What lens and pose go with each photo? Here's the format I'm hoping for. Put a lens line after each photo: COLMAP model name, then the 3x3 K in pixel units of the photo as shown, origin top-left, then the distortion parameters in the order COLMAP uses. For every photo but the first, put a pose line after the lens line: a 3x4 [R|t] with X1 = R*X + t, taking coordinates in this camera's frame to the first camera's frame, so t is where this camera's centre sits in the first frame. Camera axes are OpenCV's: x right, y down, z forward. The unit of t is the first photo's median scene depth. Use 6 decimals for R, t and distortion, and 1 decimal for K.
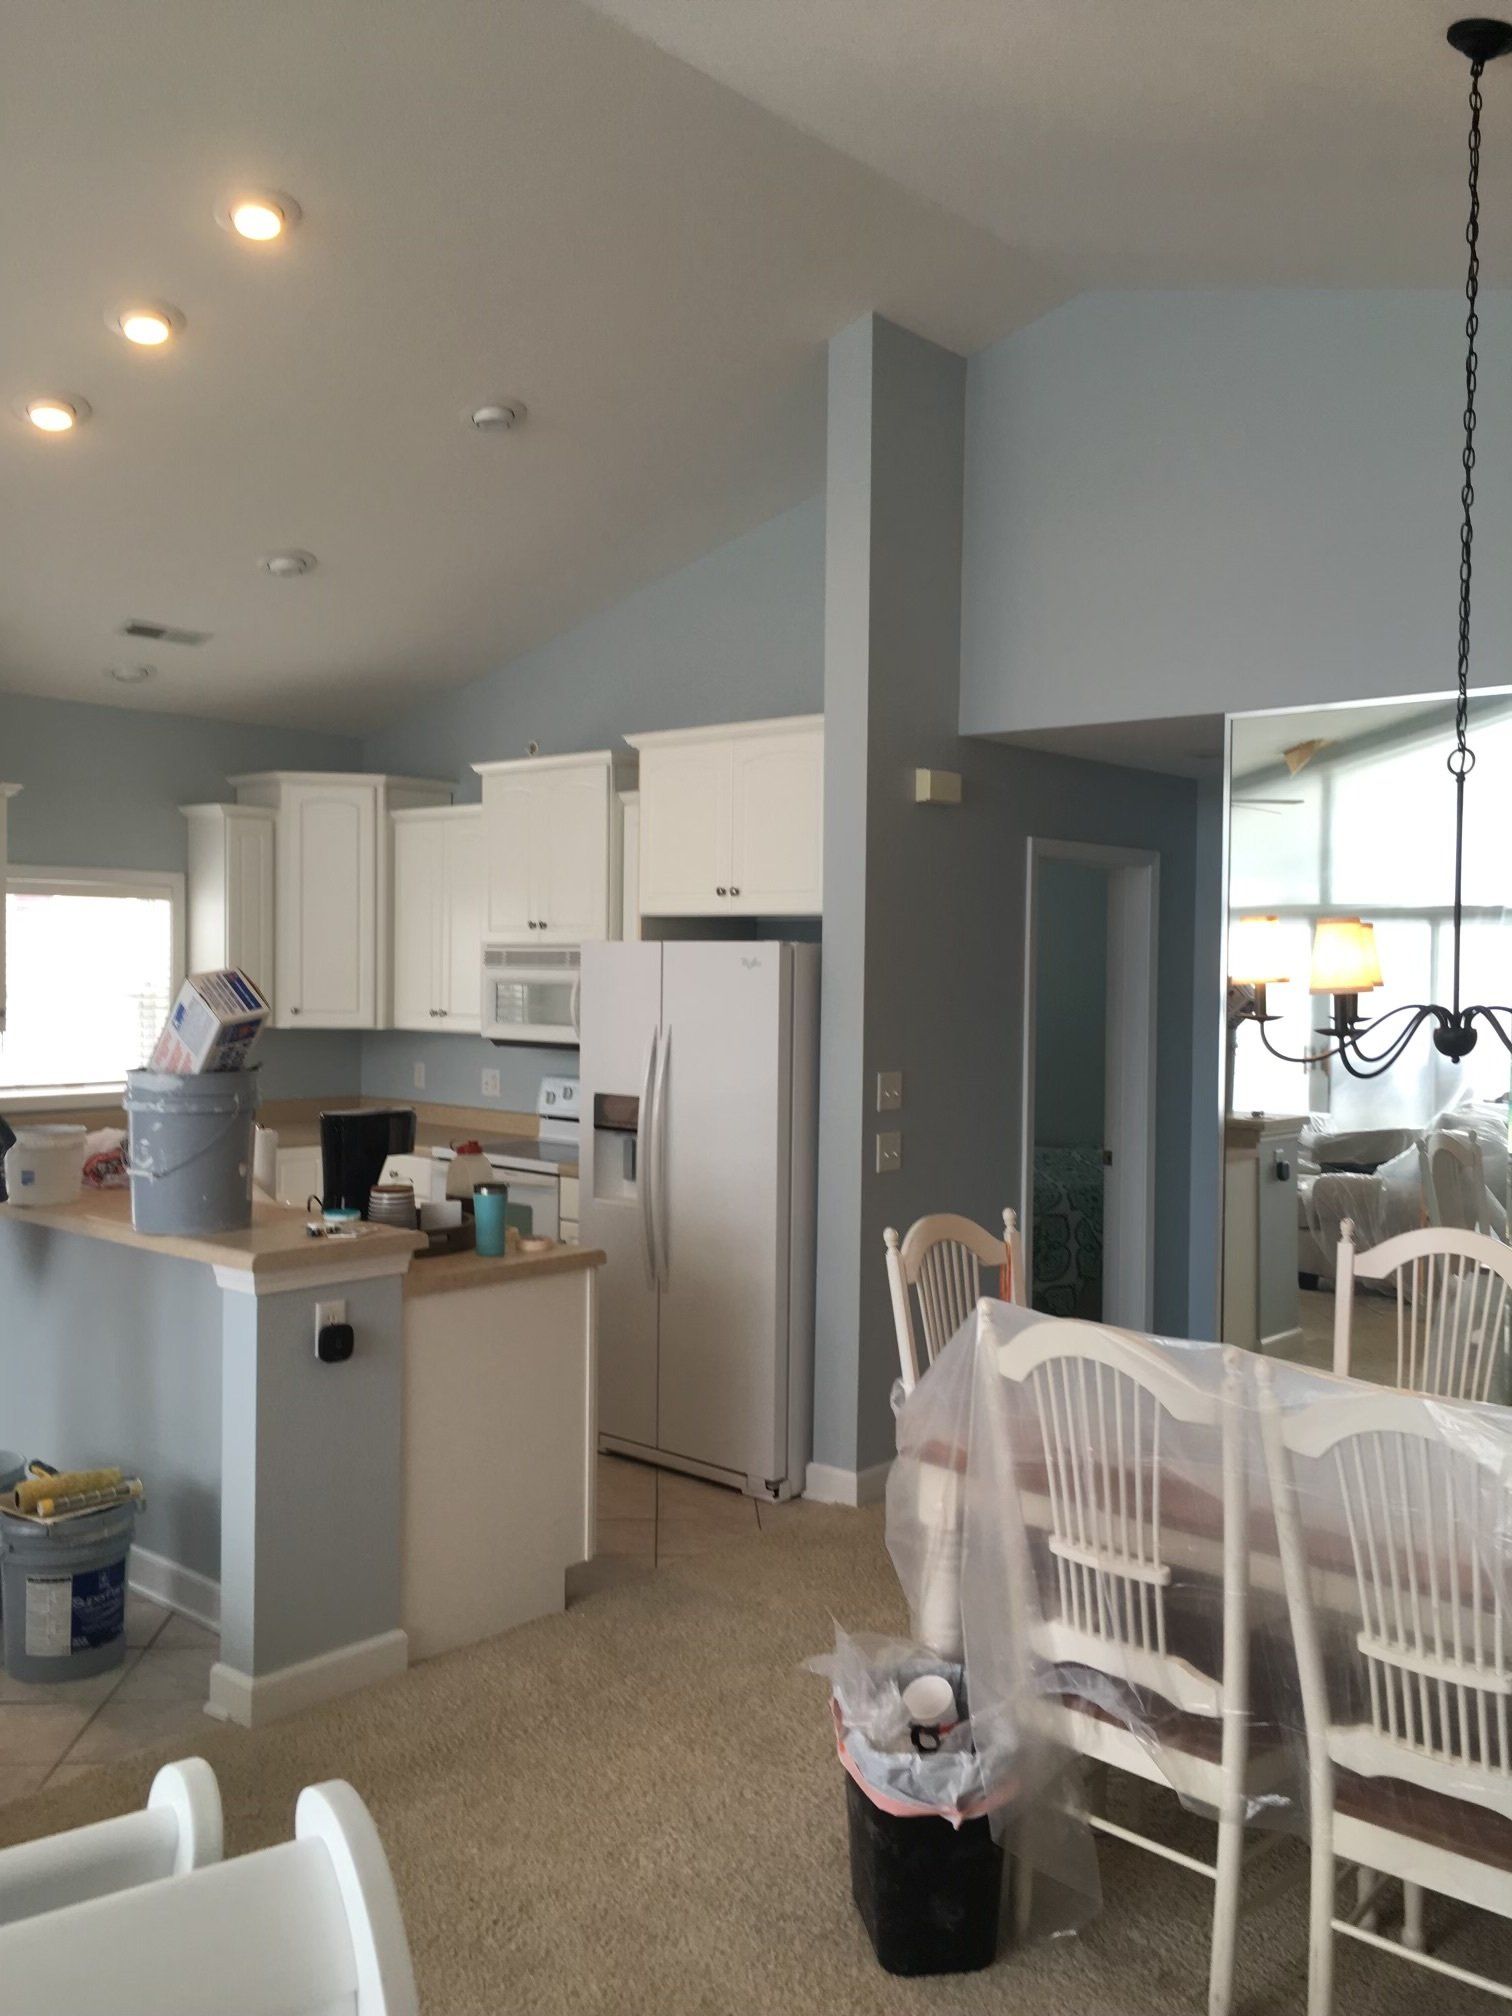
lens RADIAL K [[1720.7, 0, 725.9], [0, 1720.7, 1001.3], [0, 0, 1]] dist [0.064149, -0.090445]
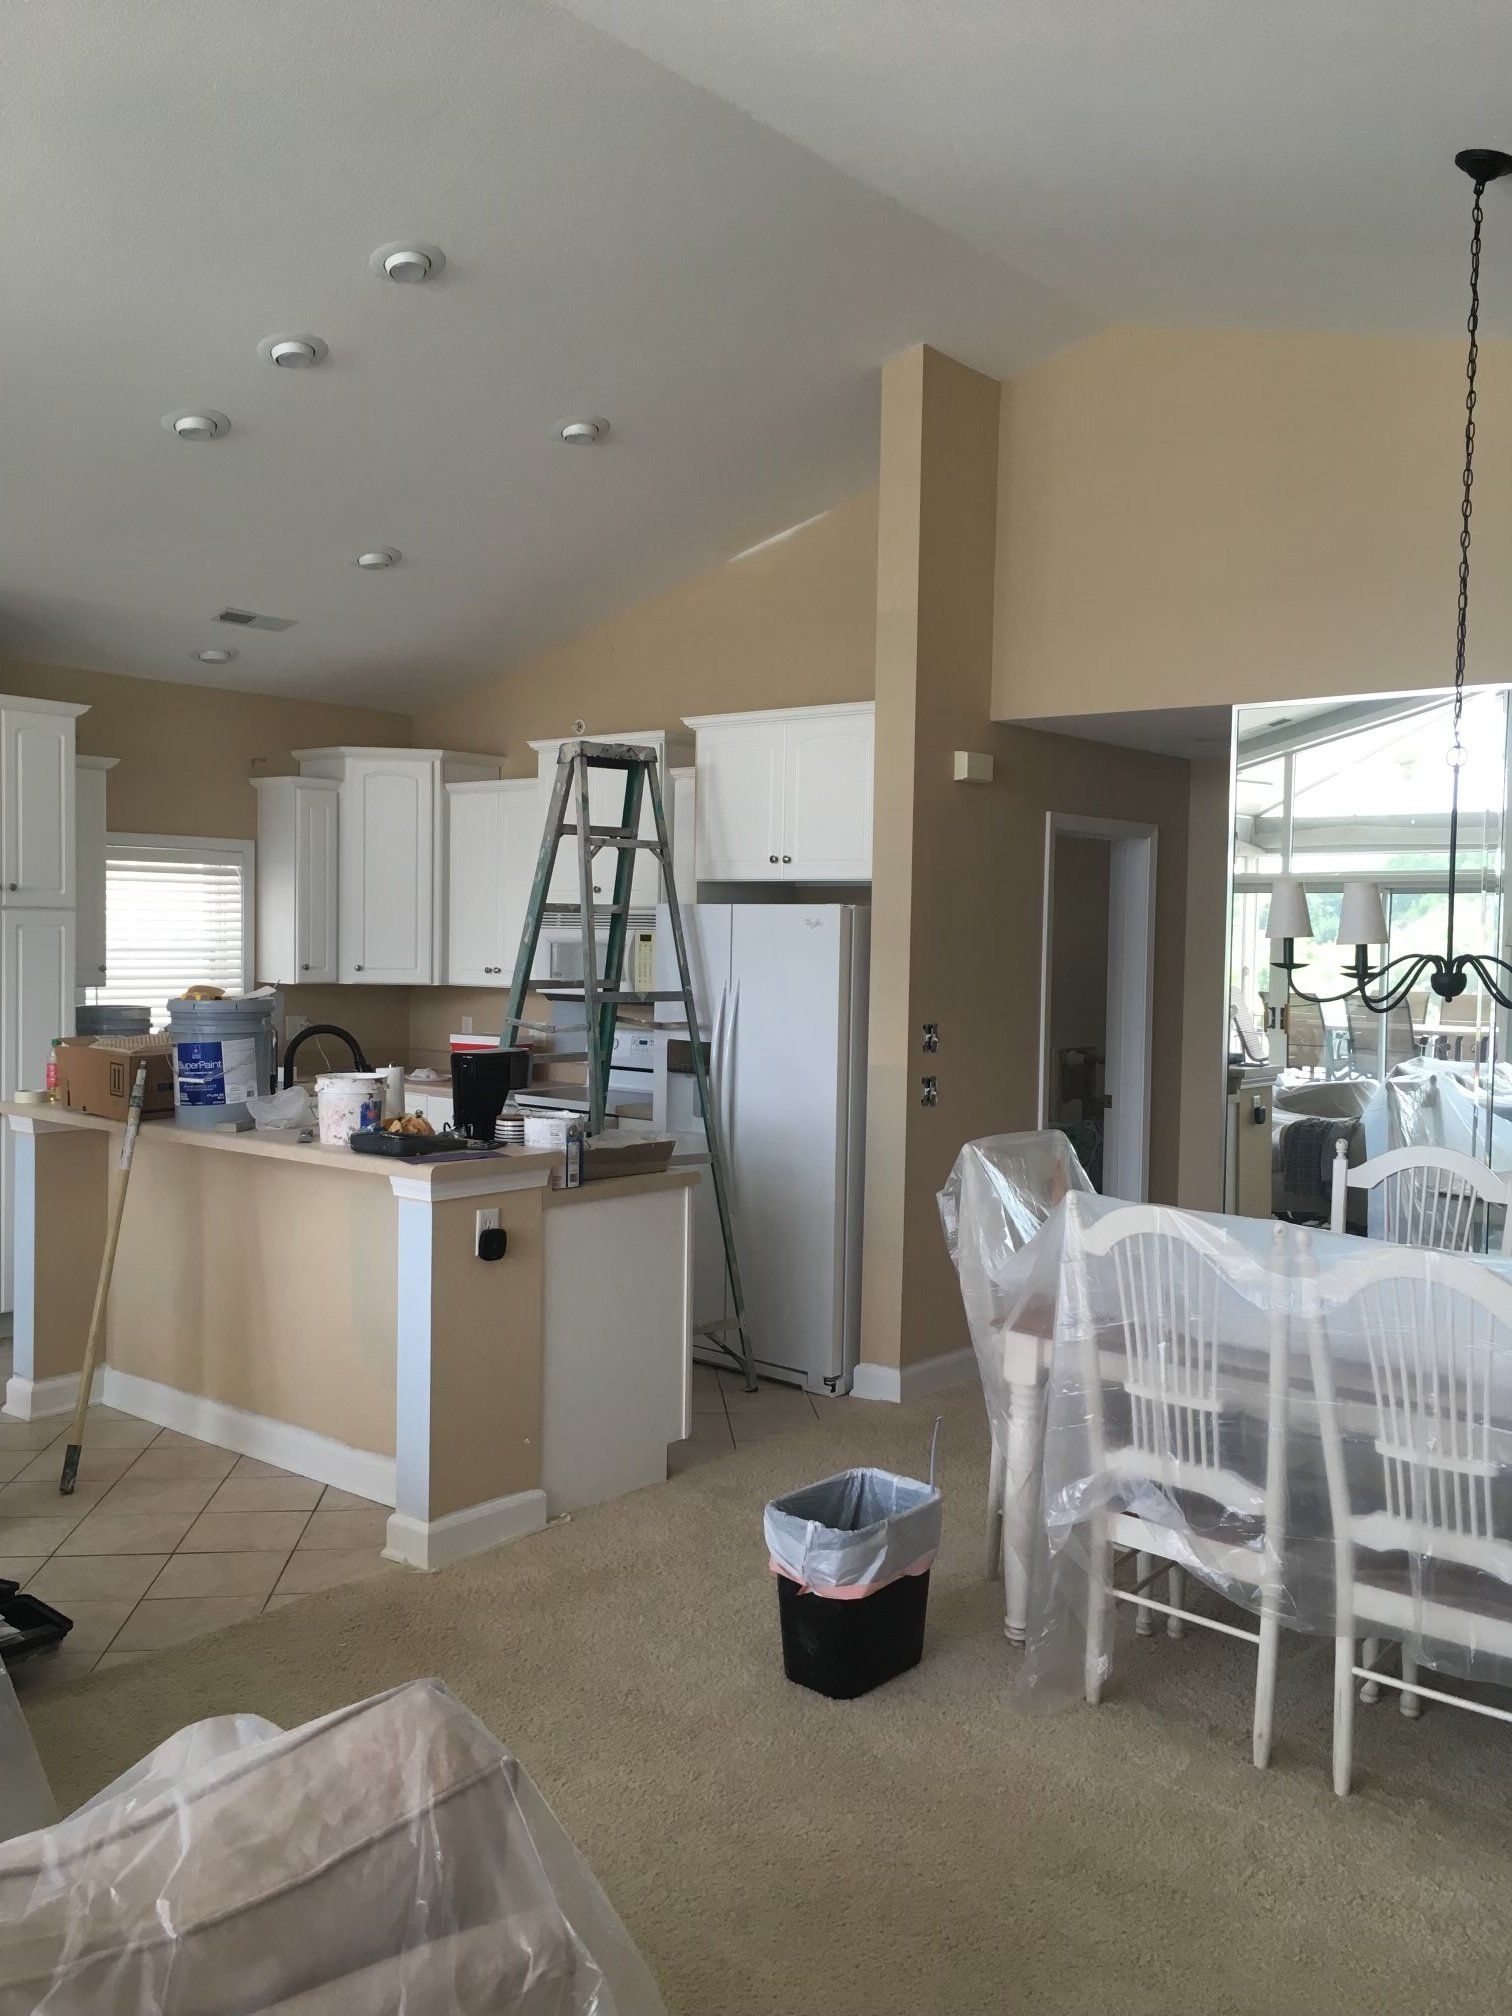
lens RADIAL K [[1669.0, 0, 756.0], [0, 1669.0, 1008.0], [0, 0, 1]] dist [0.059439, -0.073435]
pose [[0.999350, 0.000792, 0.036053, -0.068465], [-0.001691, 0.999688, 0.024906, 0.006932], [-0.036022, -0.024951, 0.999039, -0.106050]]
